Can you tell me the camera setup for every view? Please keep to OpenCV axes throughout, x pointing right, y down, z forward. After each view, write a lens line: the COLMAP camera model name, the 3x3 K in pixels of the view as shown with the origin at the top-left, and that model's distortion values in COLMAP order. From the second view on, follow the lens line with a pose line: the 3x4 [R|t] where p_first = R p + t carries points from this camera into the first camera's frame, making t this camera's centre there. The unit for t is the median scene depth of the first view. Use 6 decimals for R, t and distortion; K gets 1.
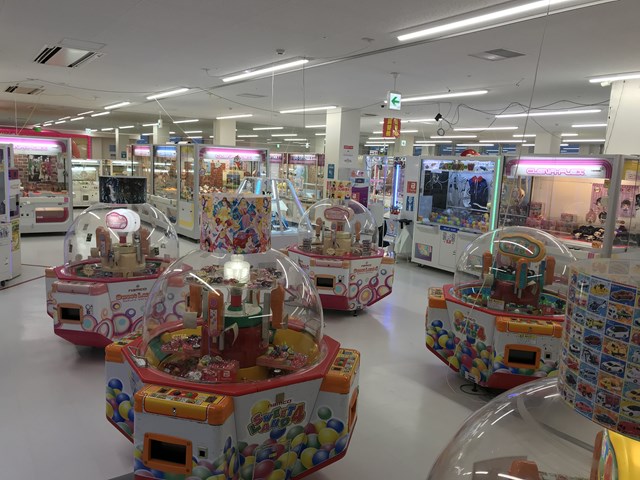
lens RADIAL K [[521.2, 0, 316.7], [0, 521.2, 239.1], [0, 0, 1]] dist [0.015069, -0.002048]
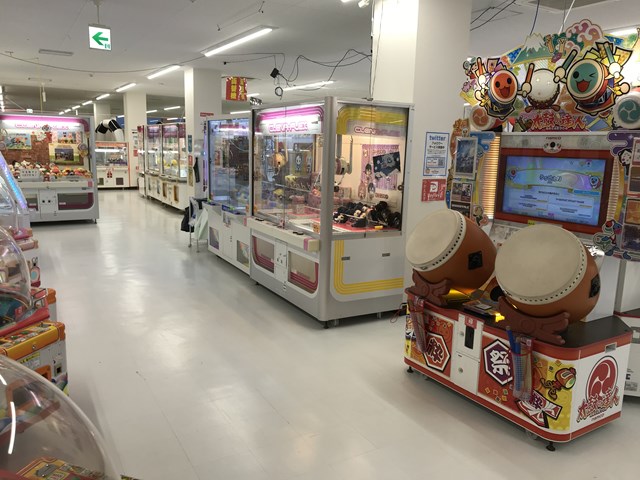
lens RADIAL K [[521.2, 0, 323.0], [0, 521.2, 241.5], [0, 0, 1]] dist [0.015069, -0.002048]
pose [[0.997435, -0.004458, -0.071441, 0.332824], [0.006908, 0.999395, 0.034089, 0.003090], [0.071245, -0.034495, 0.996862, 0.165738]]
